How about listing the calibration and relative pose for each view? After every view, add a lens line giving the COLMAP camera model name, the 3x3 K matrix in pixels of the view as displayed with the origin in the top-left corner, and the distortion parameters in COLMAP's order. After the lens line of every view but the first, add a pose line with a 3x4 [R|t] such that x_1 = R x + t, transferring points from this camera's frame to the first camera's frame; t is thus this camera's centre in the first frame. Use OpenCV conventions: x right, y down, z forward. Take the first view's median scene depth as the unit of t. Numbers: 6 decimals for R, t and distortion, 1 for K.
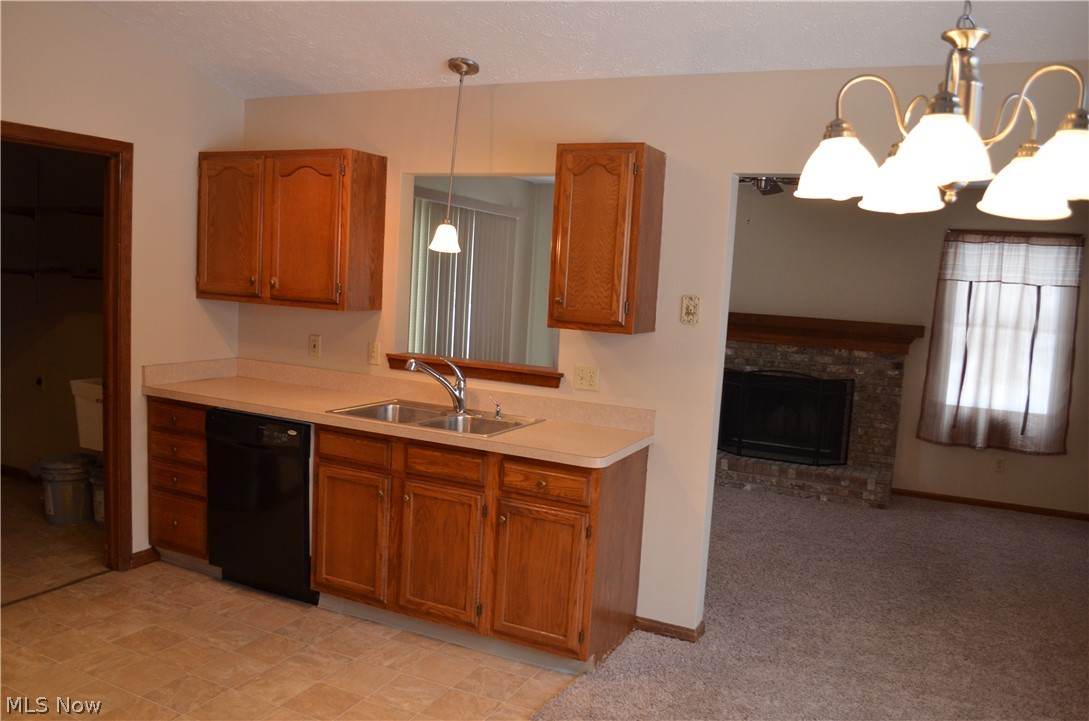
lens RADIAL K [[849.4, 0, 544.5], [0, 849.4, 360.5], [0, 0, 1]] dist [-0.075869, 0.002148]
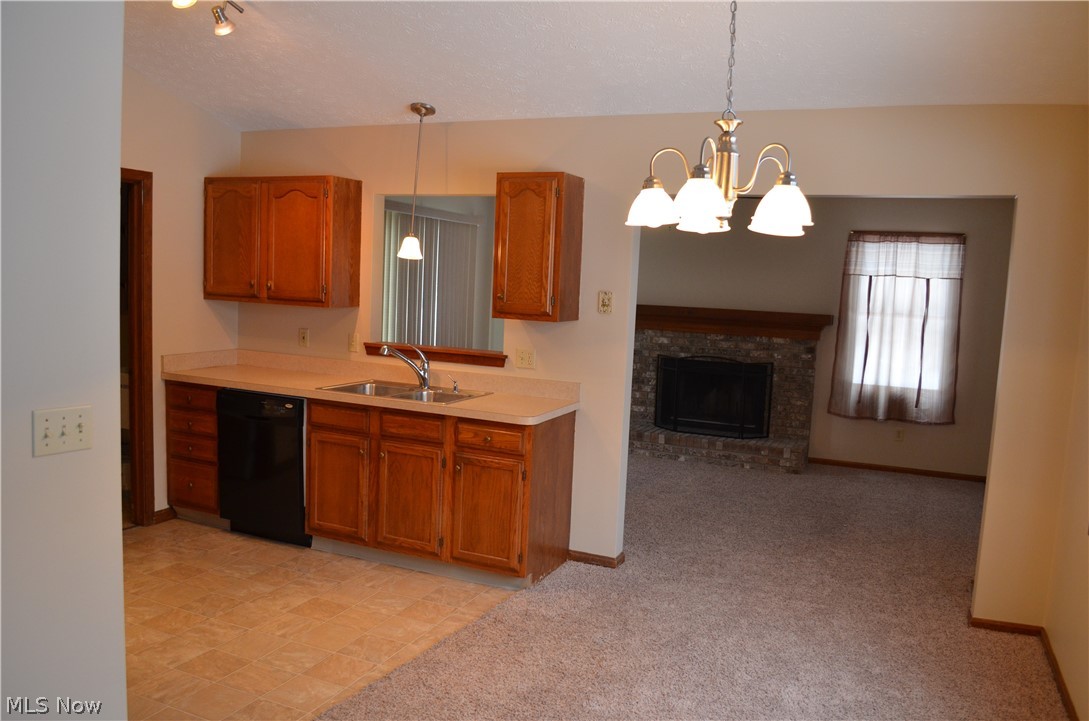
lens RADIAL K [[849.4, 0, 544.5], [0, 849.4, 360.5], [0, 0, 1]] dist [-0.075869, 0.002148]
pose [[0.999445, -0.015843, 0.029293, 0.035392], [0.015806, 0.999874, 0.001493, 0.019400], [-0.029313, -0.001029, 0.999570, -0.214460]]
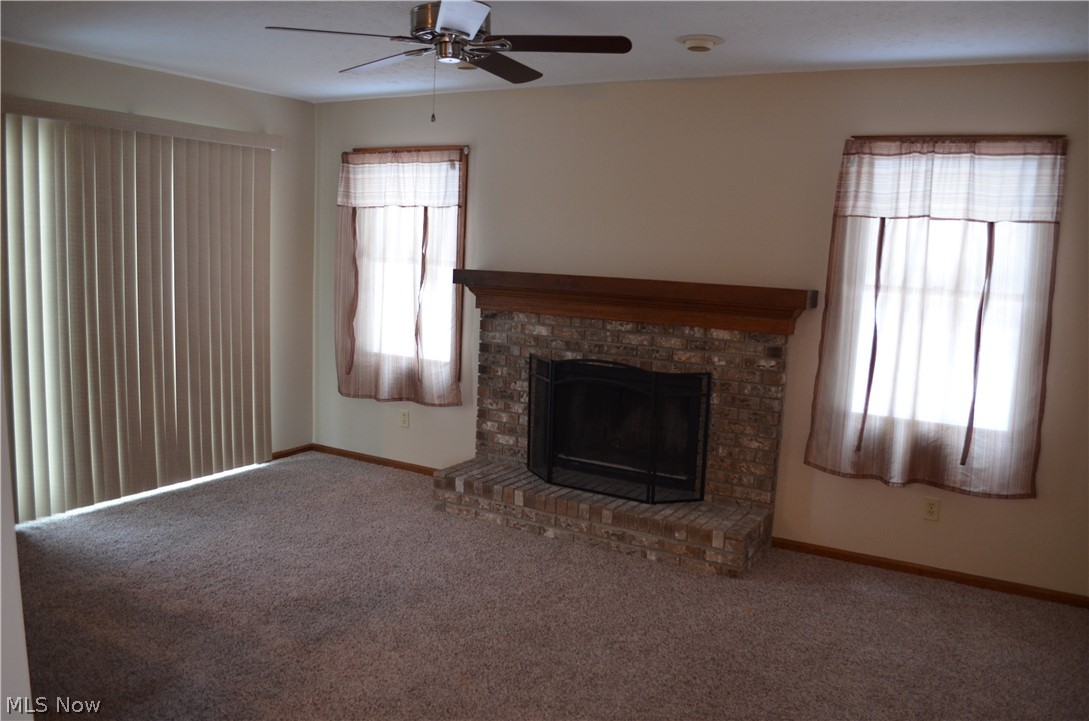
lens RADIAL K [[849.4, 0, 544.5], [0, 849.4, 360.5], [0, 0, 1]] dist [-0.075869, 0.002148]
pose [[0.996723, -0.005586, -0.080699, 0.444724], [0.008741, 0.999209, 0.038796, -0.021398], [0.080419, -0.039374, 0.995983, 0.504104]]
